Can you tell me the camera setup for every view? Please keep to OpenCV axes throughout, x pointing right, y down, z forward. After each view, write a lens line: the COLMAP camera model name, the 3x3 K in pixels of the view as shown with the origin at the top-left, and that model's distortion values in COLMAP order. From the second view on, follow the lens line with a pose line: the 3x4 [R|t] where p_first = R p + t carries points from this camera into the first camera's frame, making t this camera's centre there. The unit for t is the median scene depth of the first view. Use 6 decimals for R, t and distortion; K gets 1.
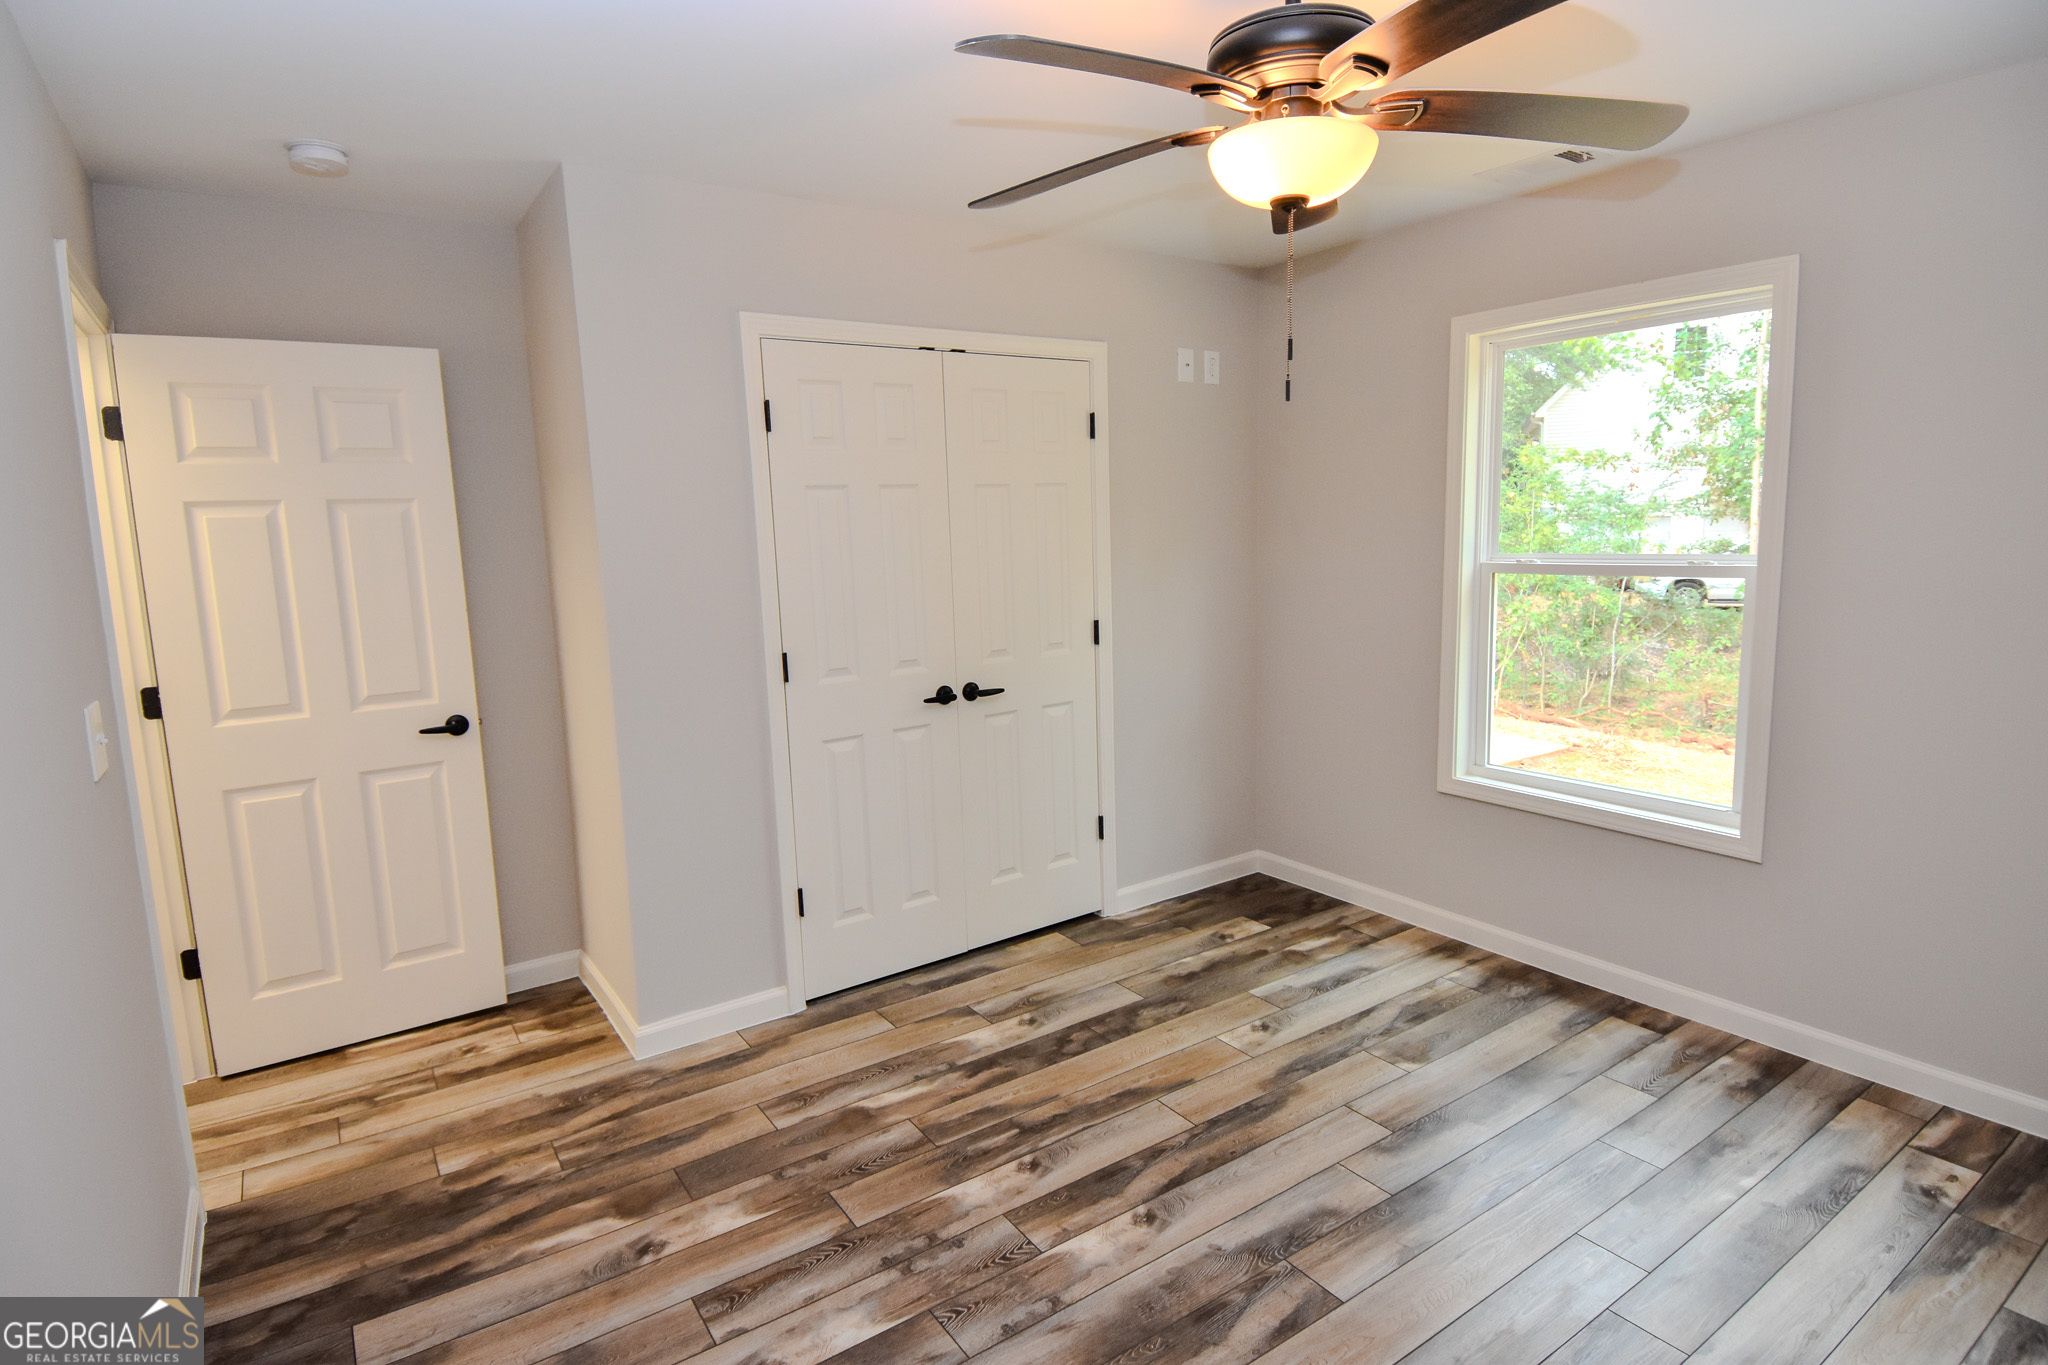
lens RADIAL K [[1061.6, 0, 1019.9], [0, 1061.6, 670.2], [0, 0, 1]] dist [0.054750, -0.059744]
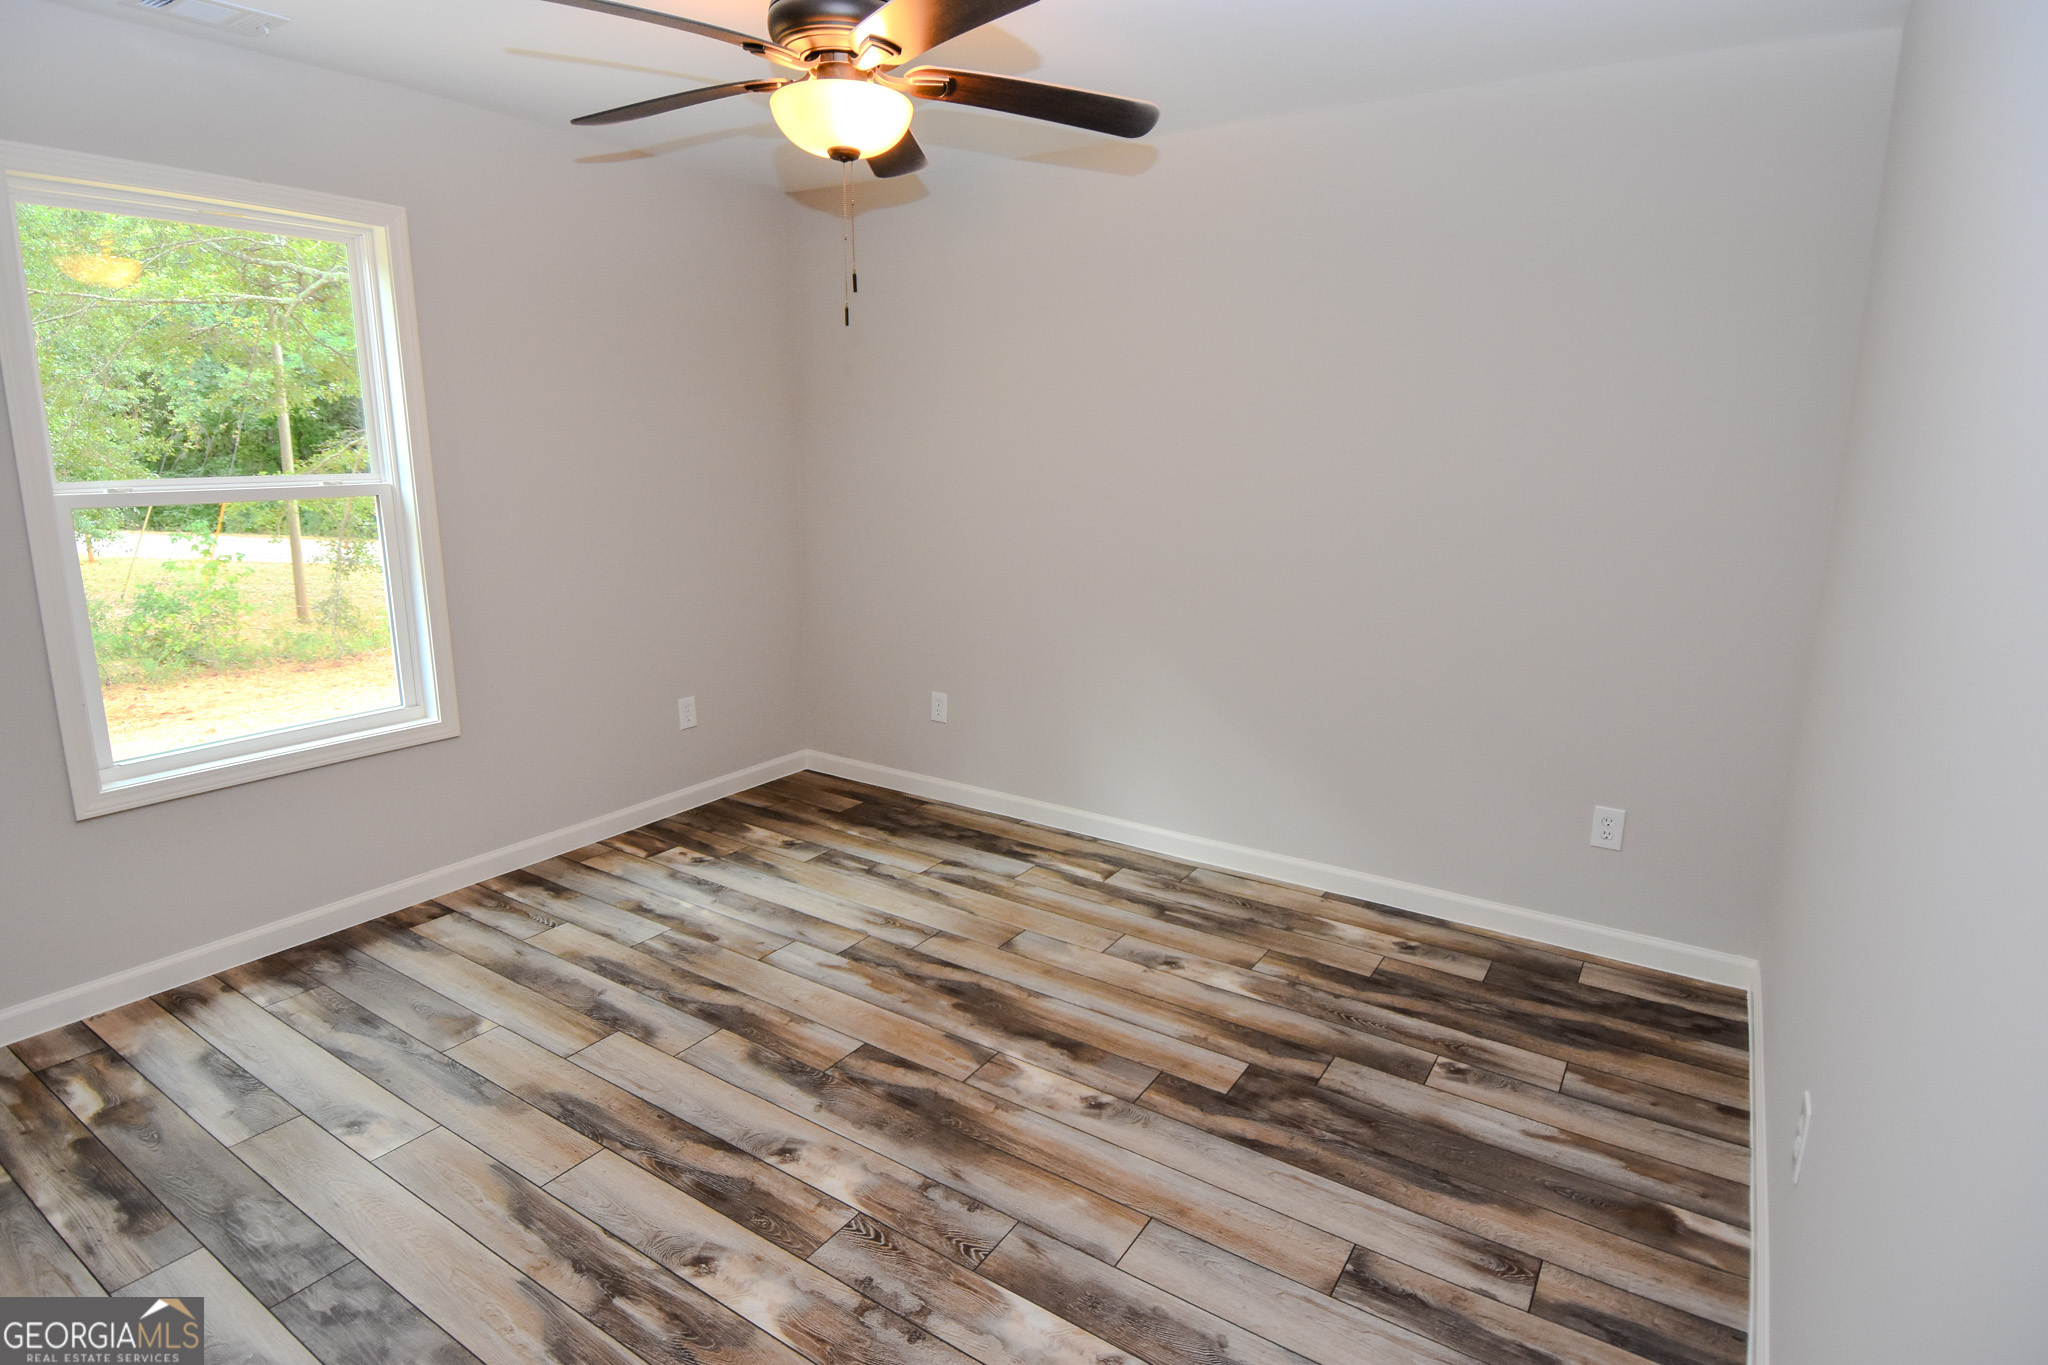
lens RADIAL K [[1061.6, 0, 1019.9], [0, 1061.6, 670.2], [0, 0, 1]] dist [0.054750, -0.059744]
pose [[-0.385561, -0.167925, 0.907273, -0.644079], [0.129937, 0.963618, 0.233573, -0.090960], [-0.913487, 0.207945, -0.349714, 0.883848]]
